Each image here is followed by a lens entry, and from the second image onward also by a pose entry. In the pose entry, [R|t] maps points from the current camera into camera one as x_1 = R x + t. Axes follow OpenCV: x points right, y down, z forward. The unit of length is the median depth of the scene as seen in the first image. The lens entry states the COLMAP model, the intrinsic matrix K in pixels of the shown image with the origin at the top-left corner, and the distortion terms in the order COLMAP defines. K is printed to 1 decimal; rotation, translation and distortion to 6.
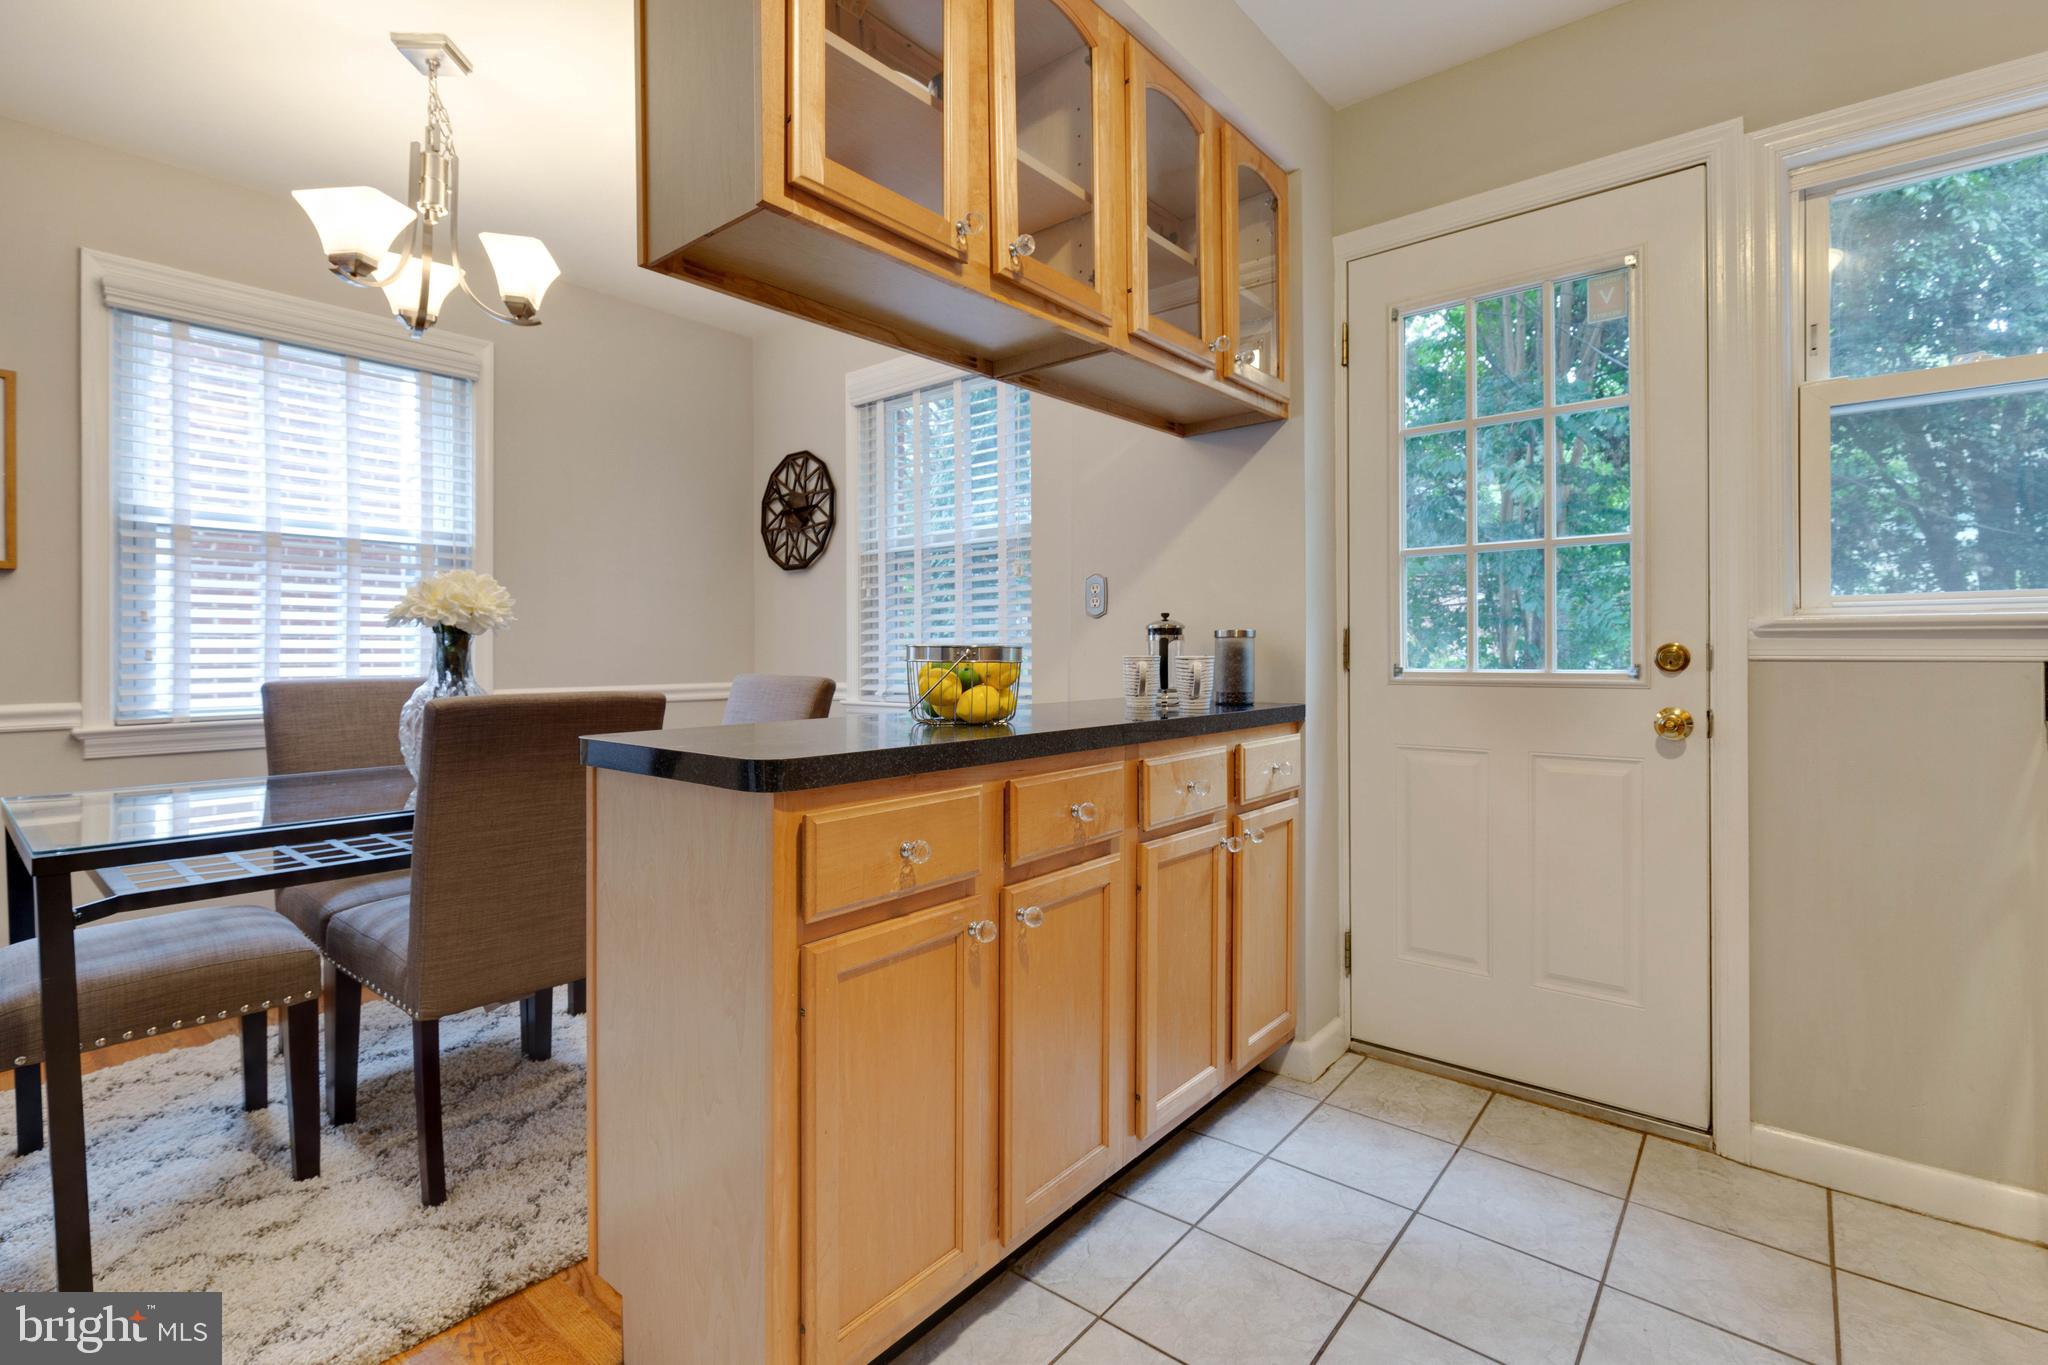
lens RADIAL K [[941.0, 0, 1018.2], [0, 941.0, 646.3], [0, 0, 1]] dist [0.000641, 0.000107]
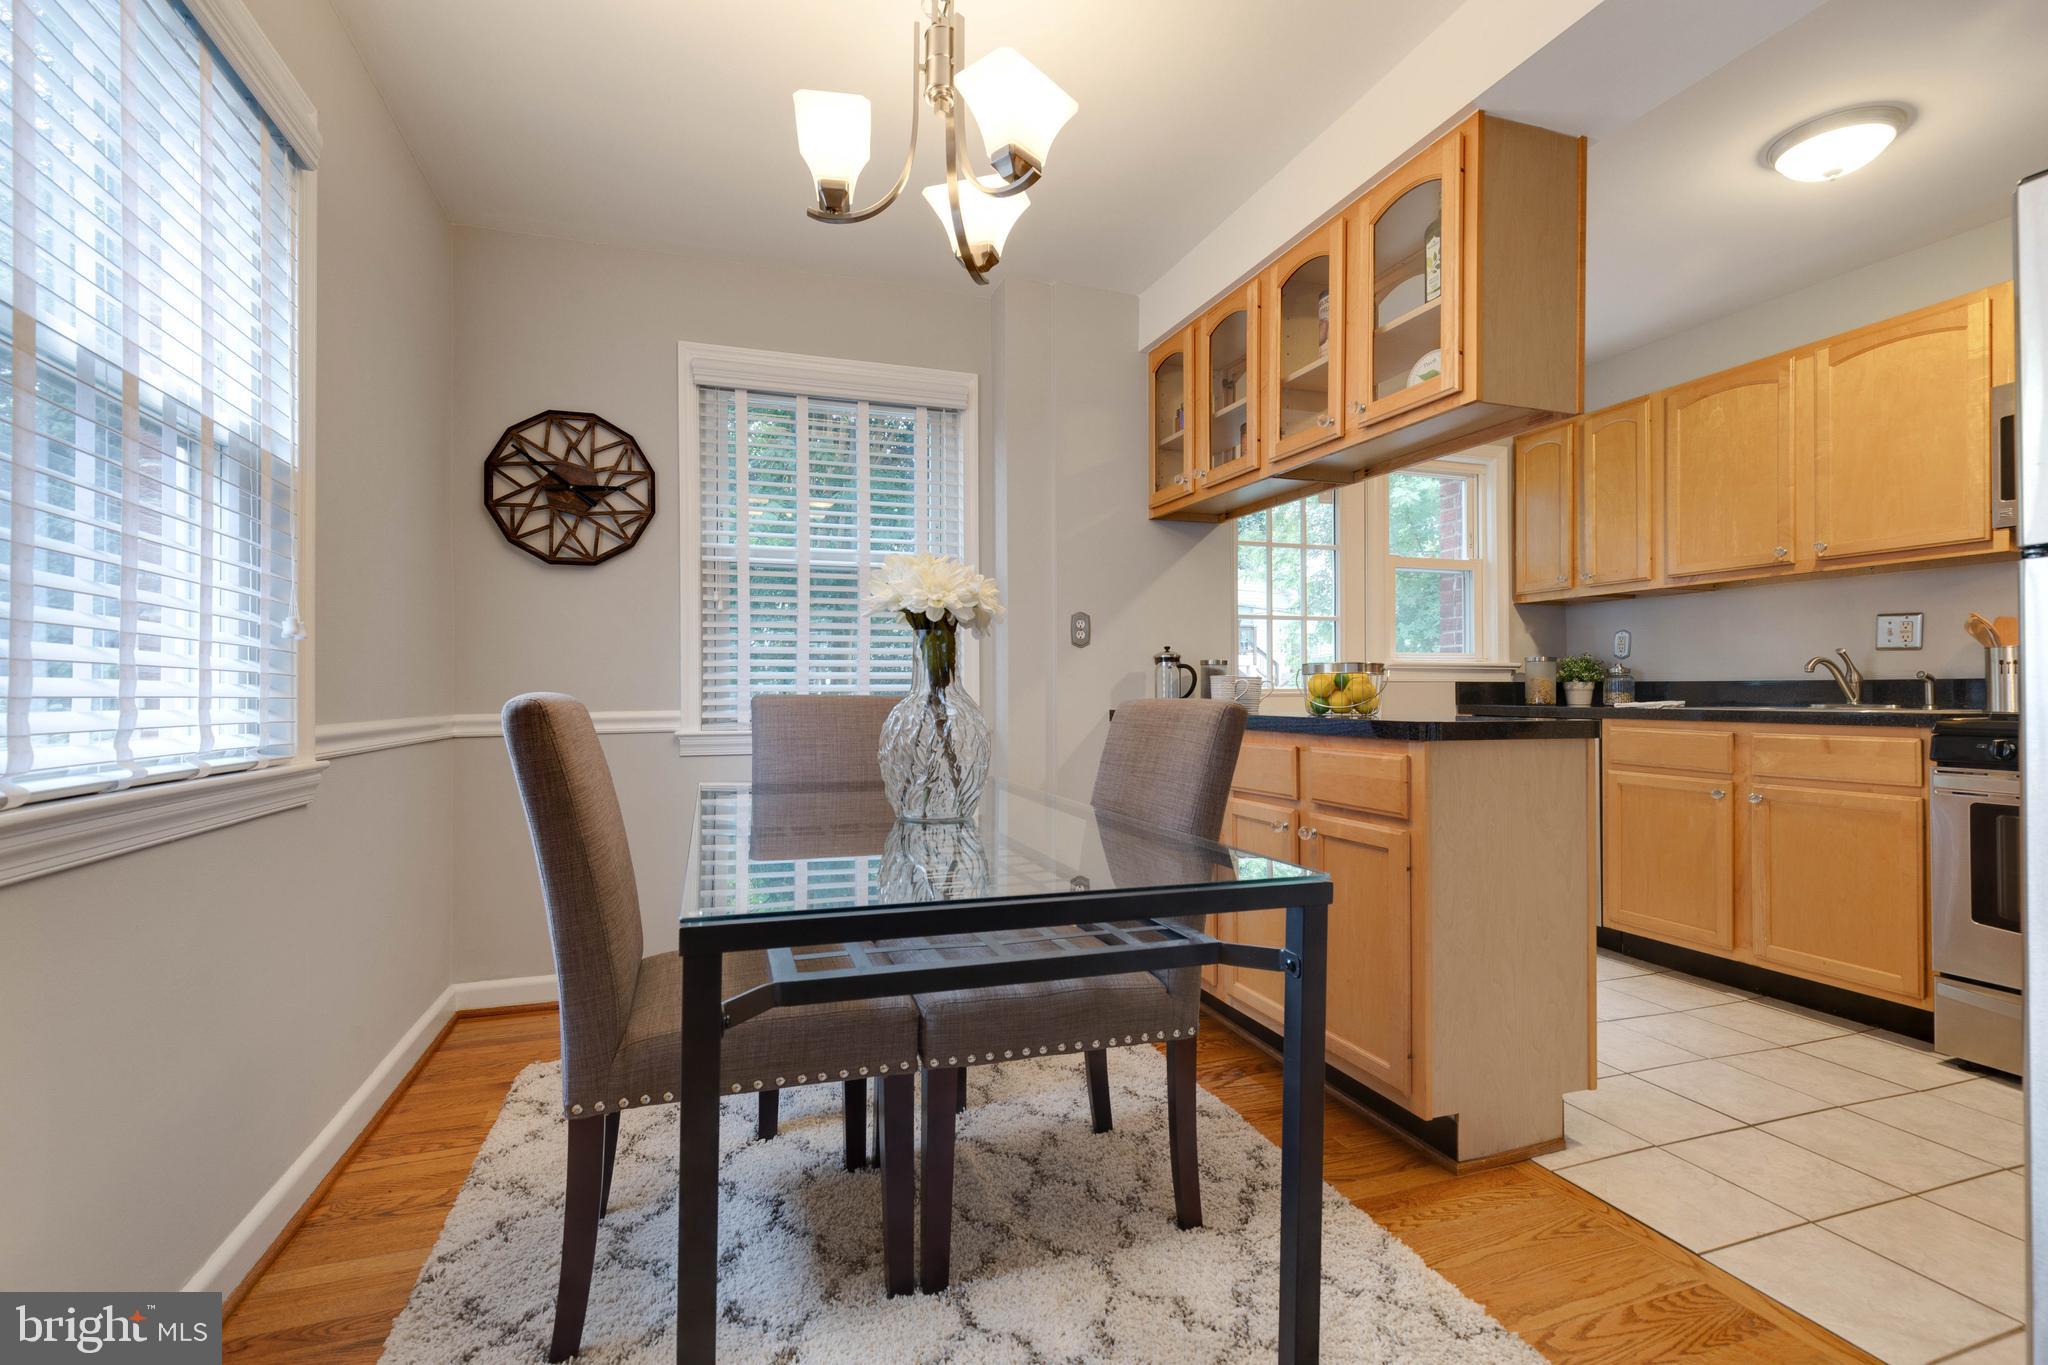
lens RADIAL K [[930.7, 0, 1033.1], [0, 930.7, 682.7], [0, 0, 1]] dist [0.002524, -0.000509]
pose [[0.510081, 0.012563, 0.860035, -0.708899], [-0.002571, 0.999911, -0.013082, 0.023043], [-0.860122, 0.004461, 0.510068, 0.301545]]
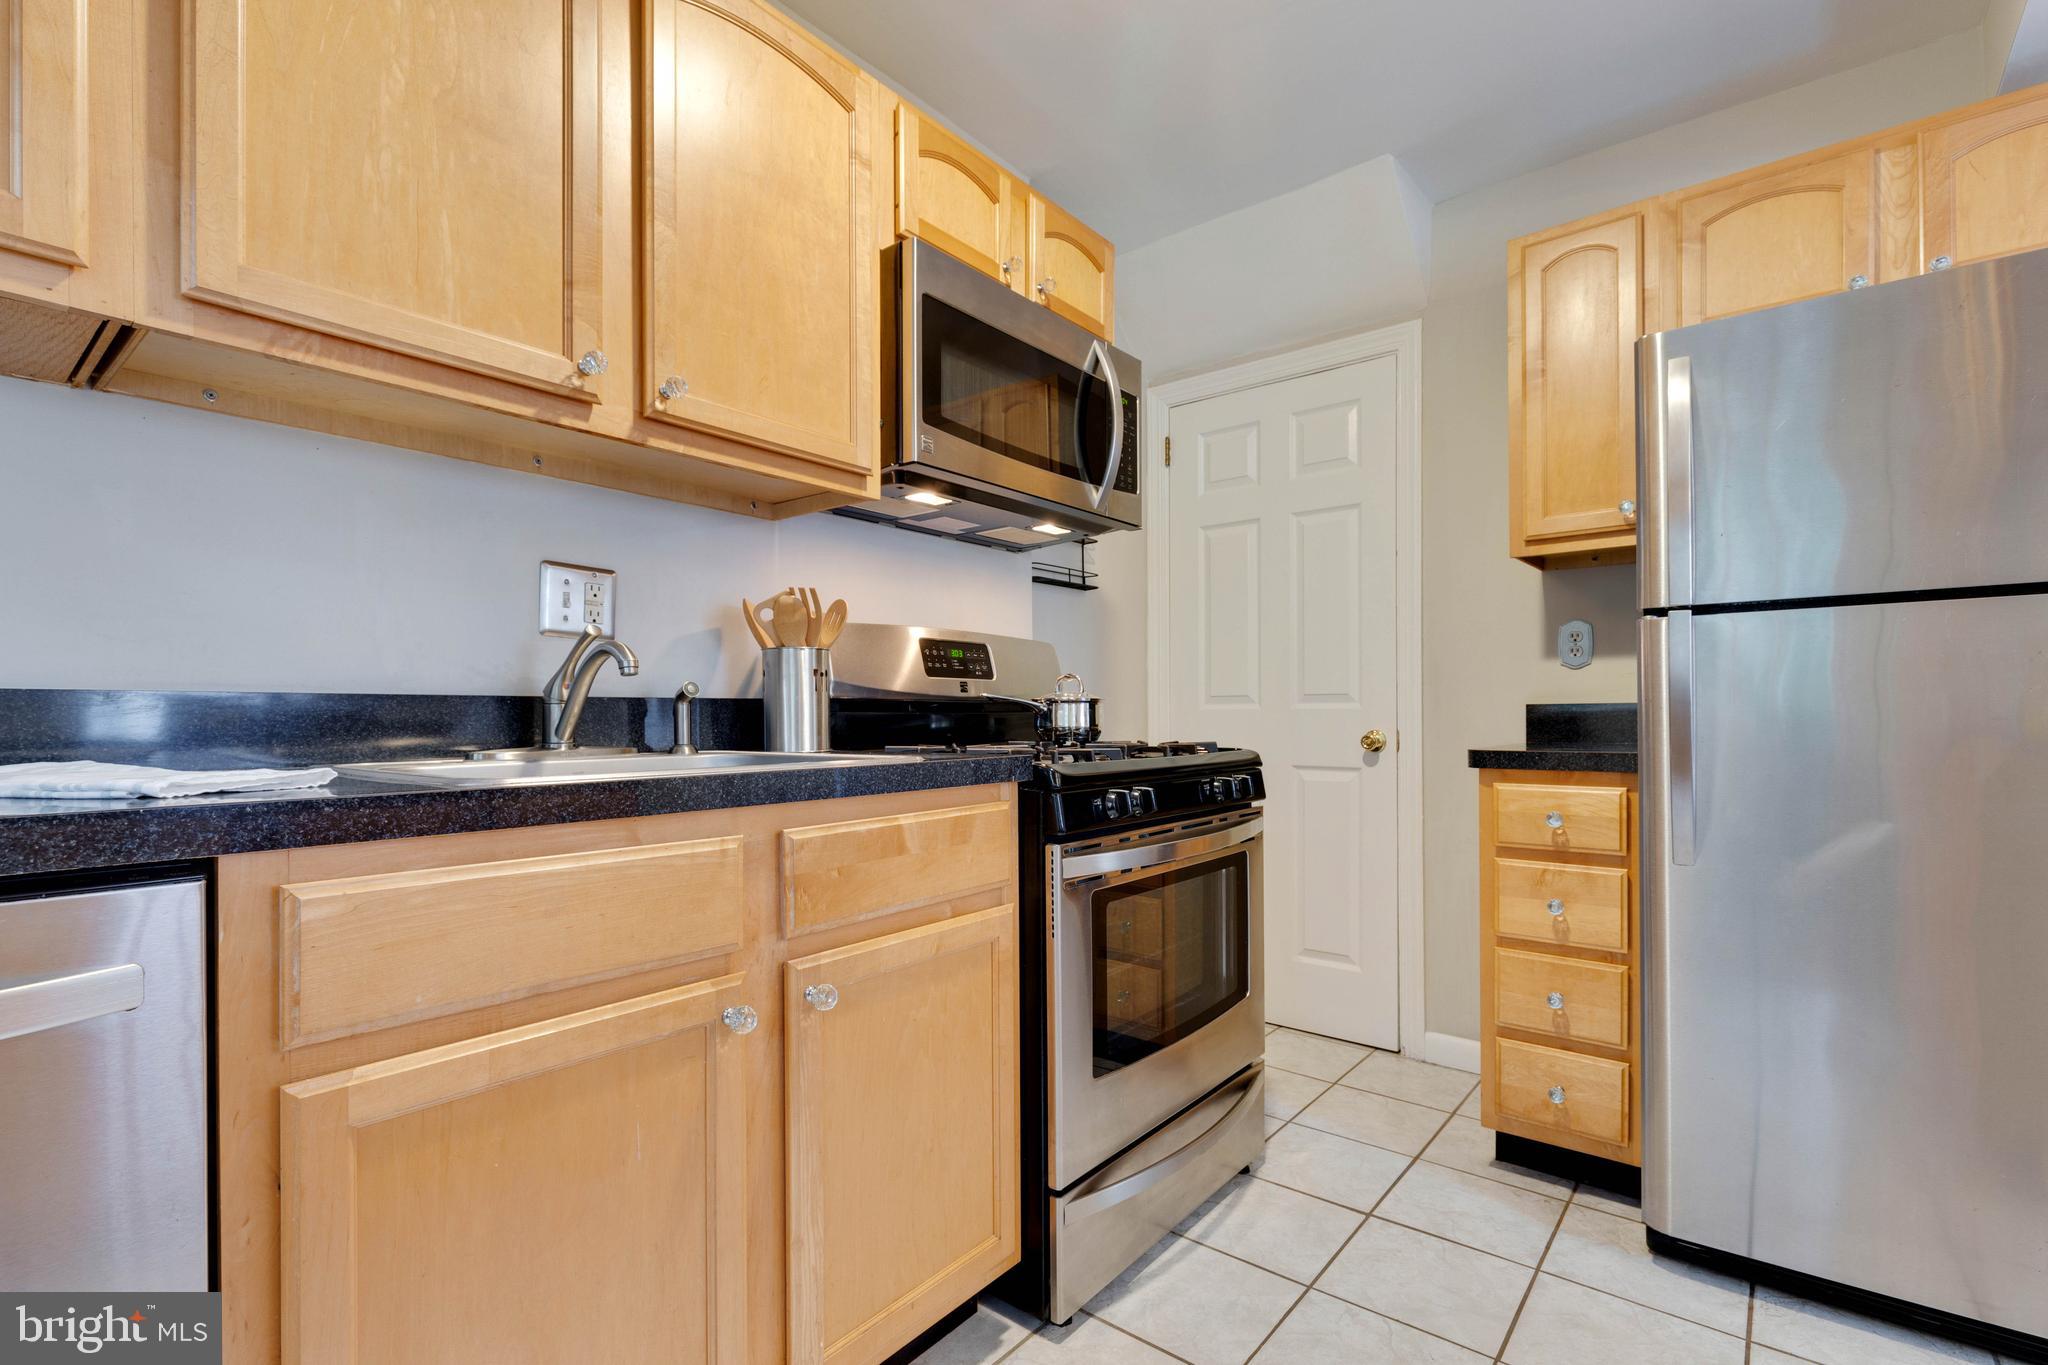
lens RADIAL K [[928.8, 0, 1023.3], [0, 928.8, 702.5], [0, 0, 1]] dist [0.002206, -0.000296]
pose [[-0.999809, 0.008160, -0.017781, 0.205610], [0.008400, 0.999874, -0.013449, 0.017057], [0.017669, -0.013596, -0.999751, 0.484271]]
